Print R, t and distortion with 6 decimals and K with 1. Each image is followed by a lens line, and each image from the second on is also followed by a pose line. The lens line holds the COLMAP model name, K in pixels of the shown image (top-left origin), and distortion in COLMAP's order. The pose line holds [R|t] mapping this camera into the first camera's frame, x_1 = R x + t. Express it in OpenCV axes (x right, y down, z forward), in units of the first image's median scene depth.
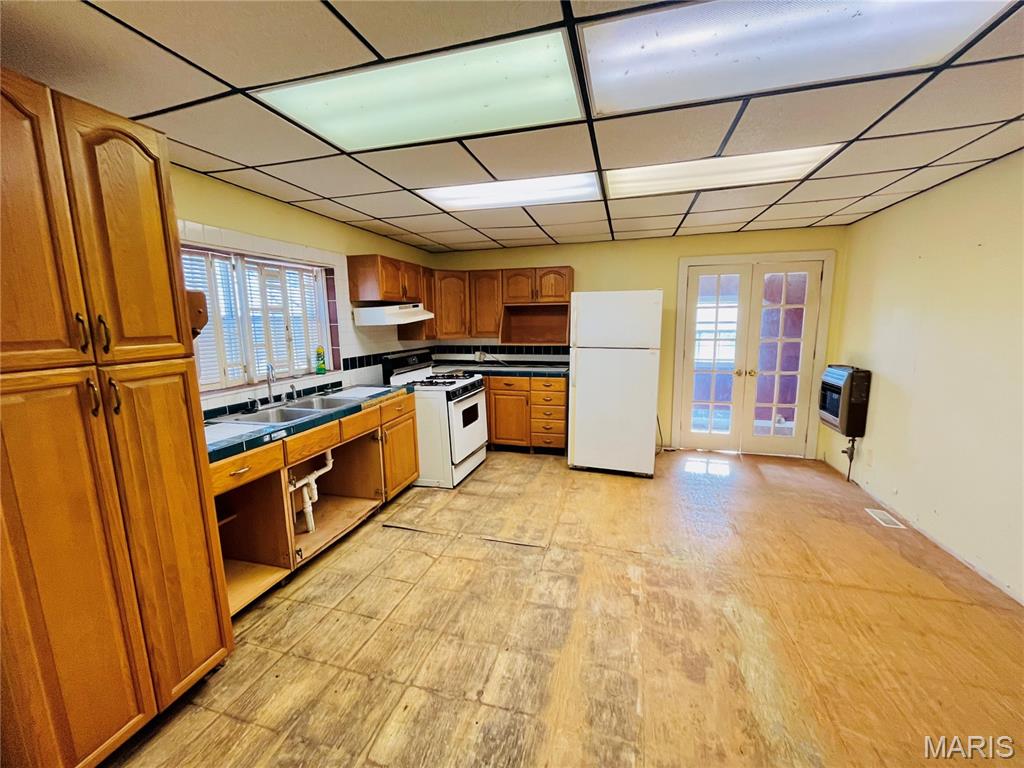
lens RADIAL K [[415.2, 0, 508.7], [0, 415.2, 385.2], [0, 0, 1]] dist [-0.001461, -0.000472]
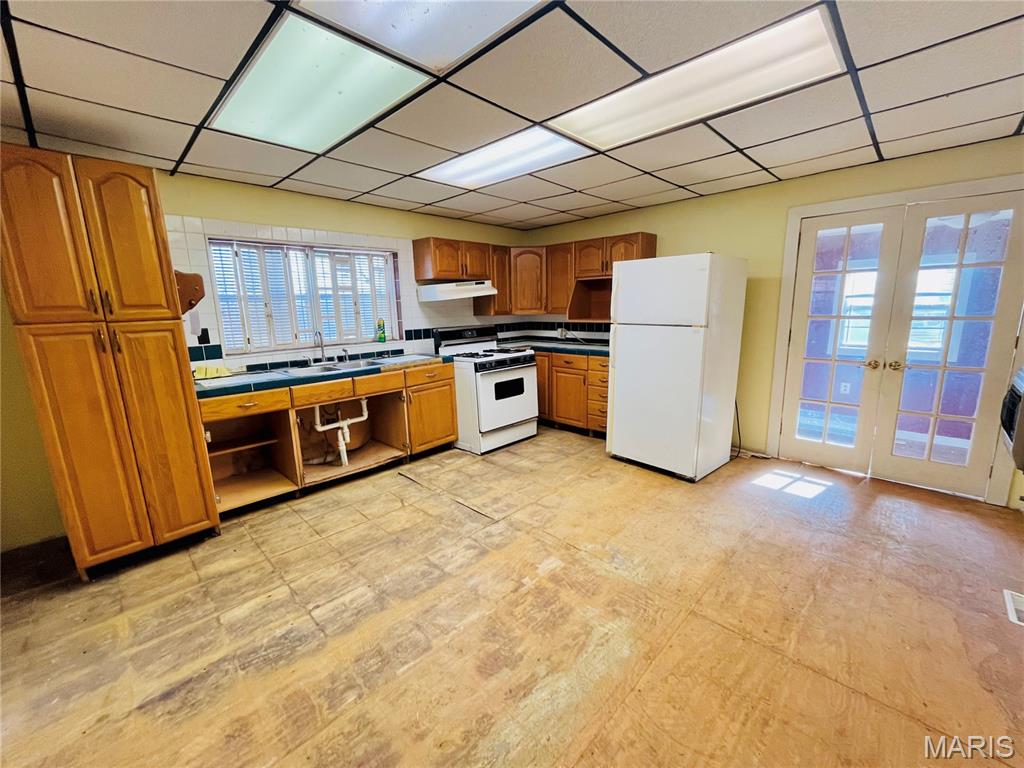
lens RADIAL K [[415.2, 0, 511.9], [0, 415.2, 385.0], [0, 0, 1]] dist [-0.001461, -0.000472]
pose [[0.881635, 0.083182, -0.464542, 0.578319], [-0.061852, 0.996220, 0.061000, 0.000683], [0.467860, -0.025047, 0.883447, 0.141752]]
